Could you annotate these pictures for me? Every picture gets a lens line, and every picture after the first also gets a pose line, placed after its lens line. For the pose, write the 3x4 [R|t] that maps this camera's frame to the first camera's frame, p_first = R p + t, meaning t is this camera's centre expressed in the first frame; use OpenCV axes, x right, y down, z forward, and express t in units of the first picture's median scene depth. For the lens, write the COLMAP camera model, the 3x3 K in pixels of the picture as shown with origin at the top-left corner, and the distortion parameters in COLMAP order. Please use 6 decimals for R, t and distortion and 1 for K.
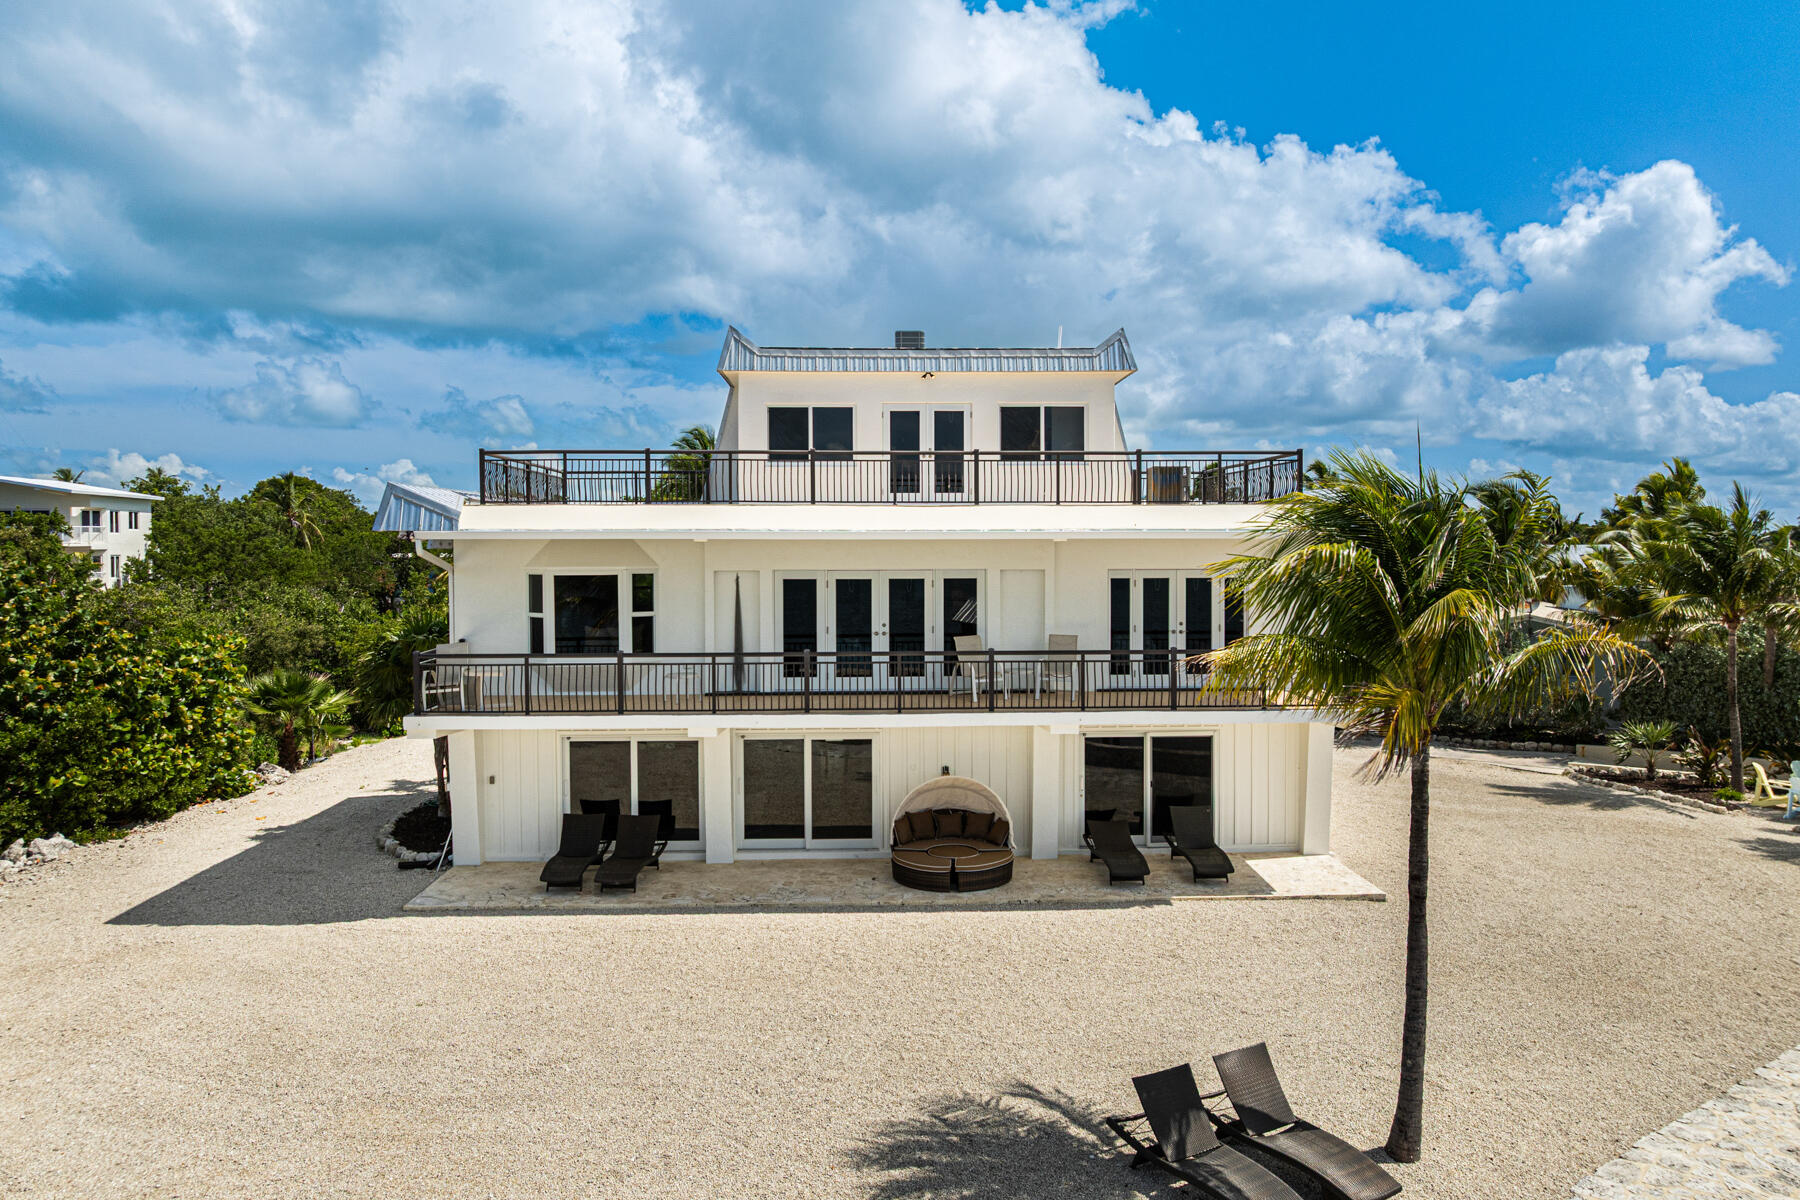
lens RADIAL K [[1308.4, 0, 900.0], [0, 1308.4, 600.0], [0, 0, 1]] dist [-0.033966, -0.007196]
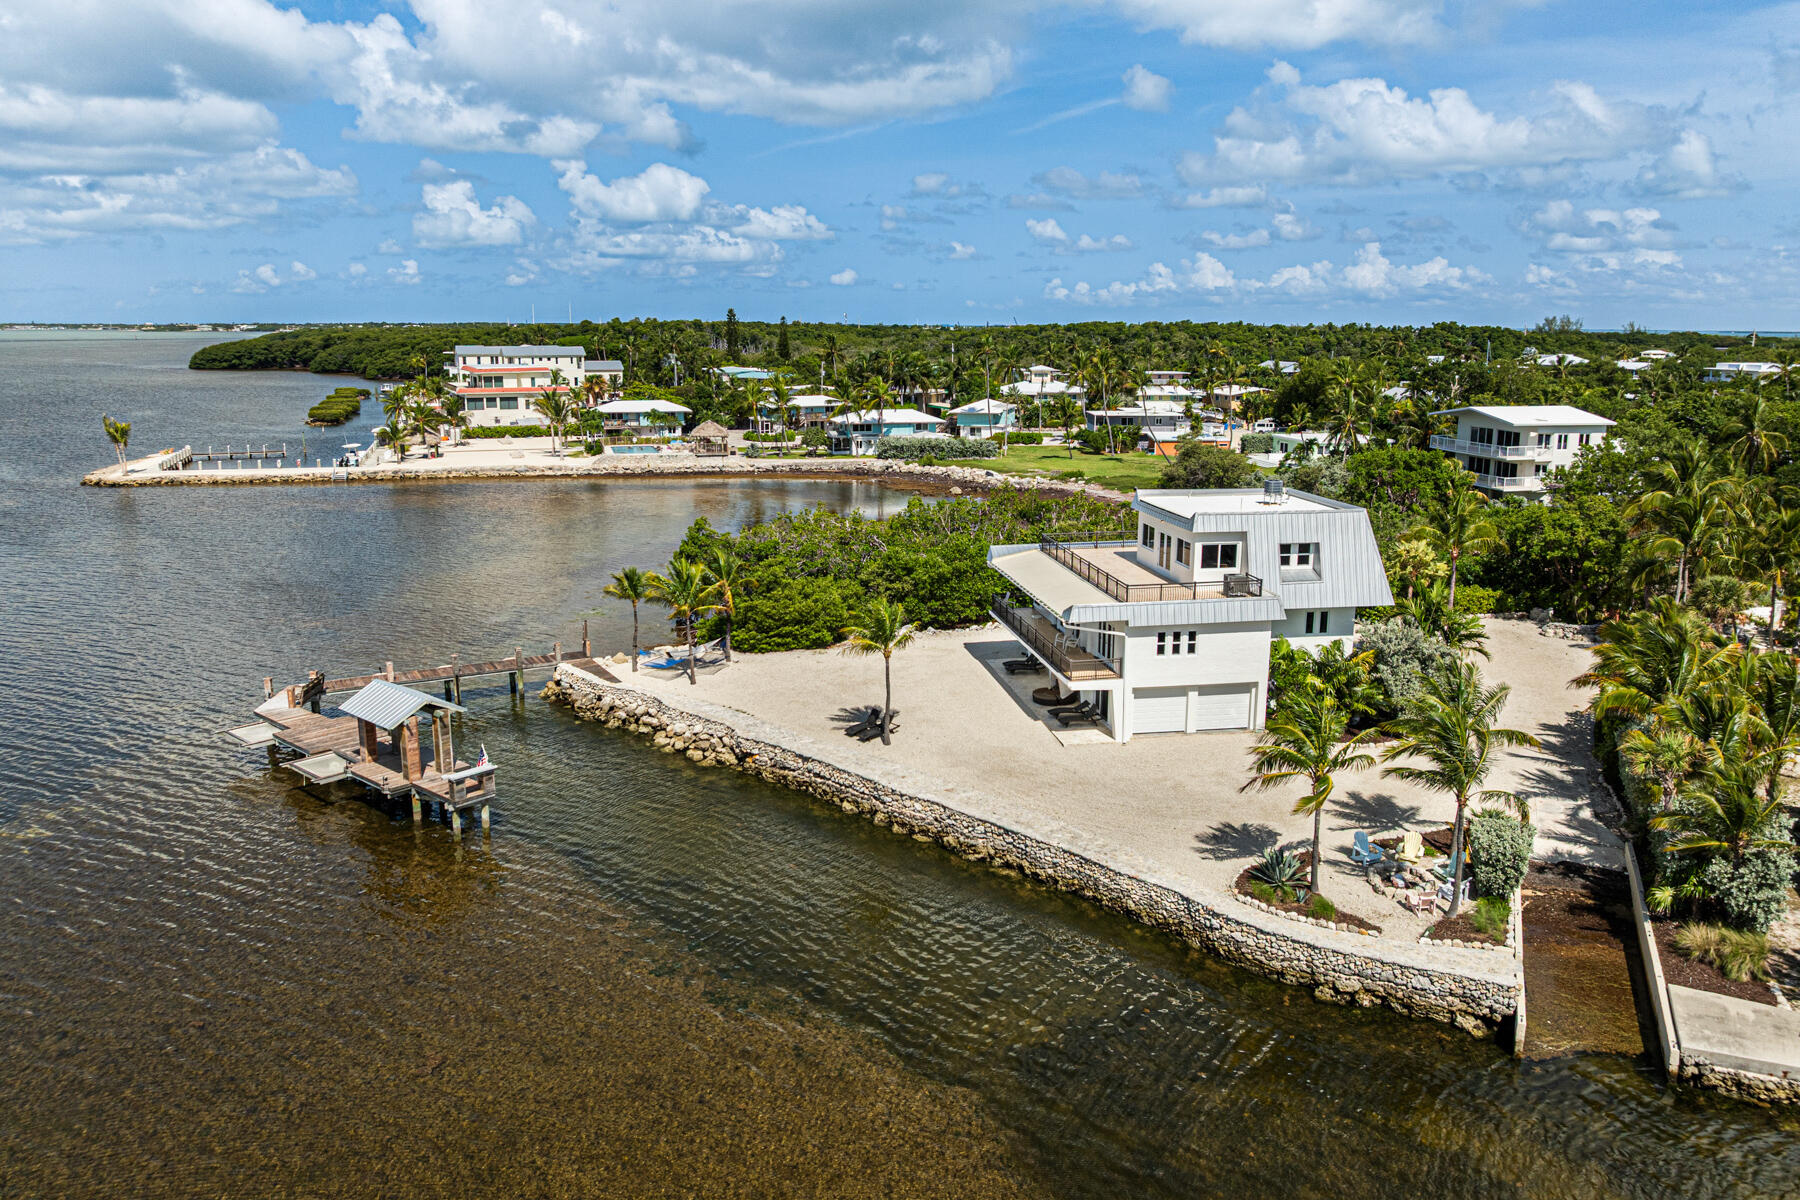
lens RADIAL K [[1308.4, 0, 900.0], [0, 1308.4, 600.0], [0, 0, 1]] dist [-0.033966, -0.007196]
pose [[0.135392, 0.214826, -0.967222, 2.710307], [-0.037543, 0.976622, 0.211658, -0.610953], [0.990081, 0.007655, 0.140292, 0.195888]]
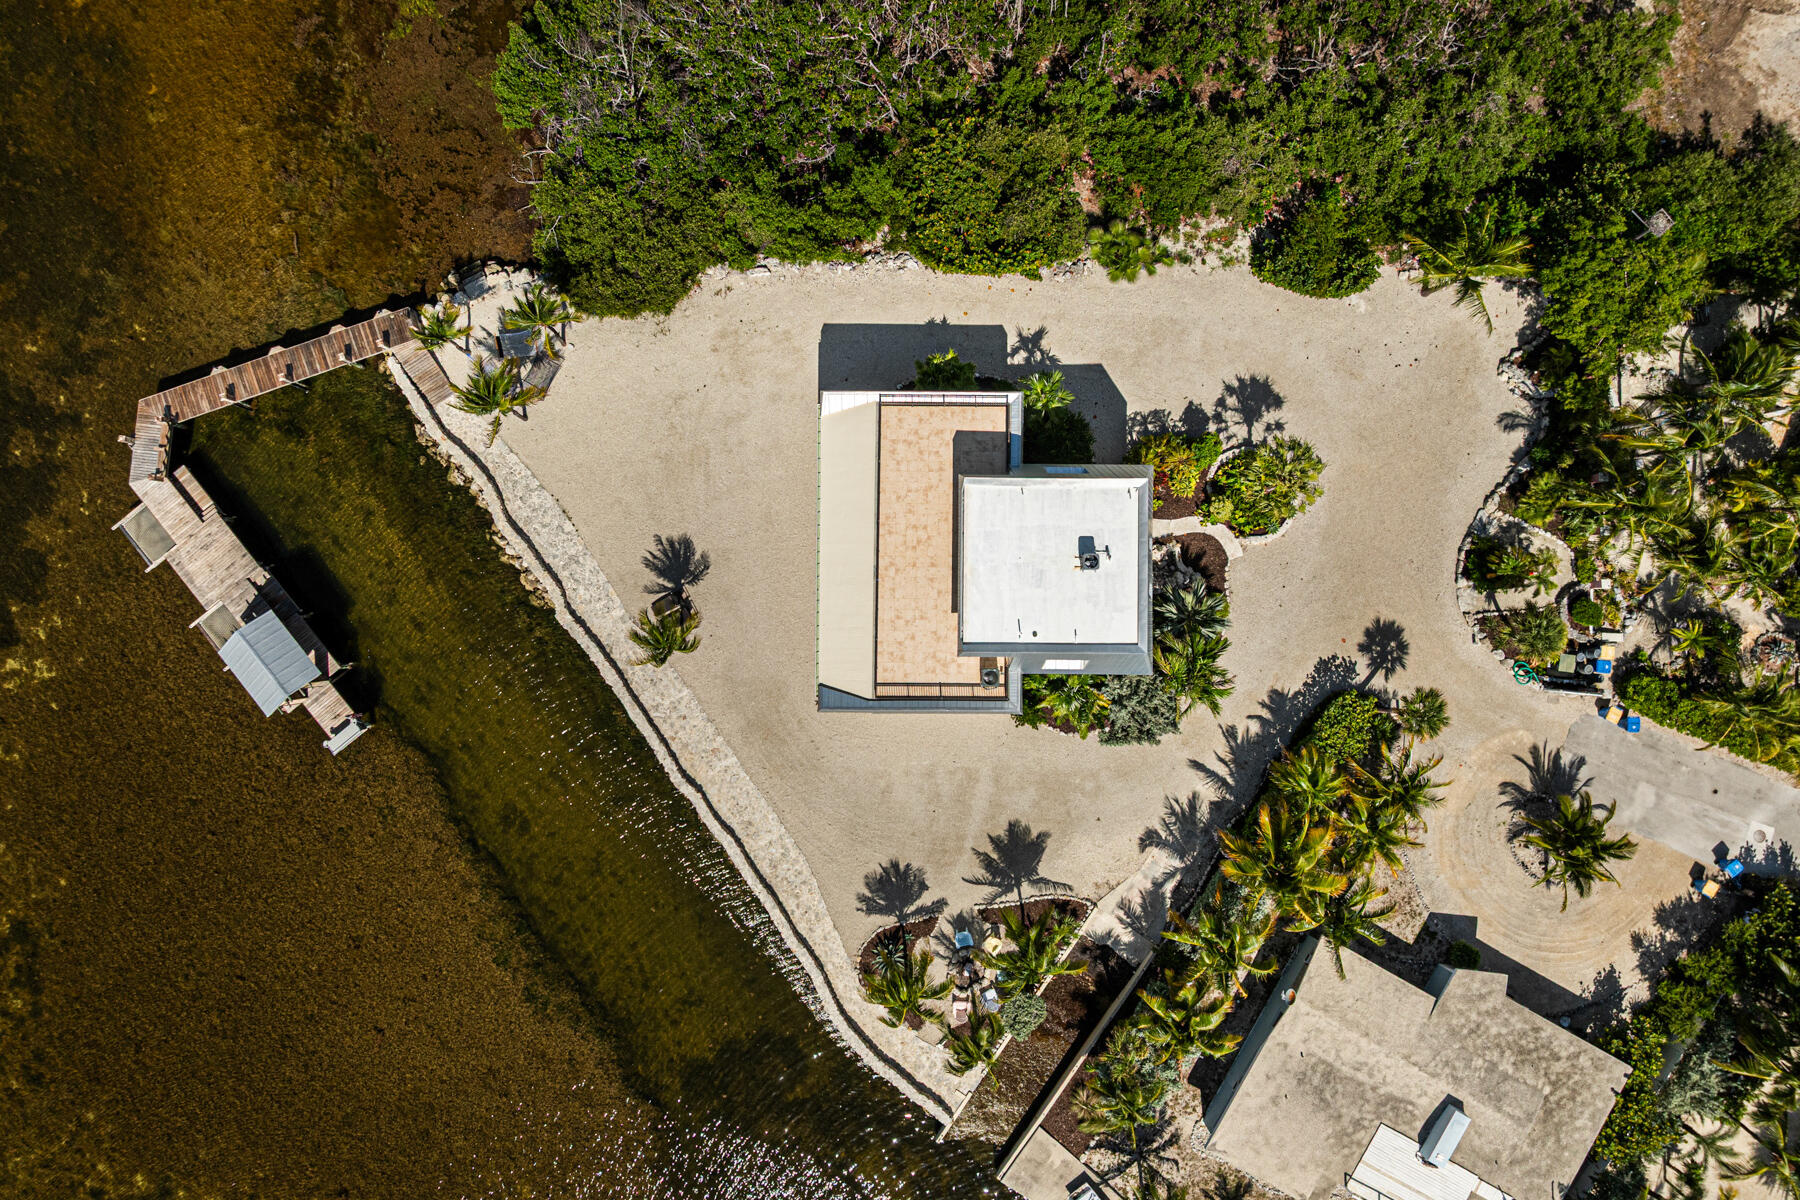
lens RADIAL K [[1308.4, 0, 900.0], [0, 1308.4, 600.0], [0, 0, 1]] dist [-0.033966, -0.007196]
pose [[-0.042124, 0.999008, -0.014421, 0.132556], [-0.052986, 0.012180, 0.998521, -2.888092], [0.997706, 0.042826, 0.052421, 0.885214]]
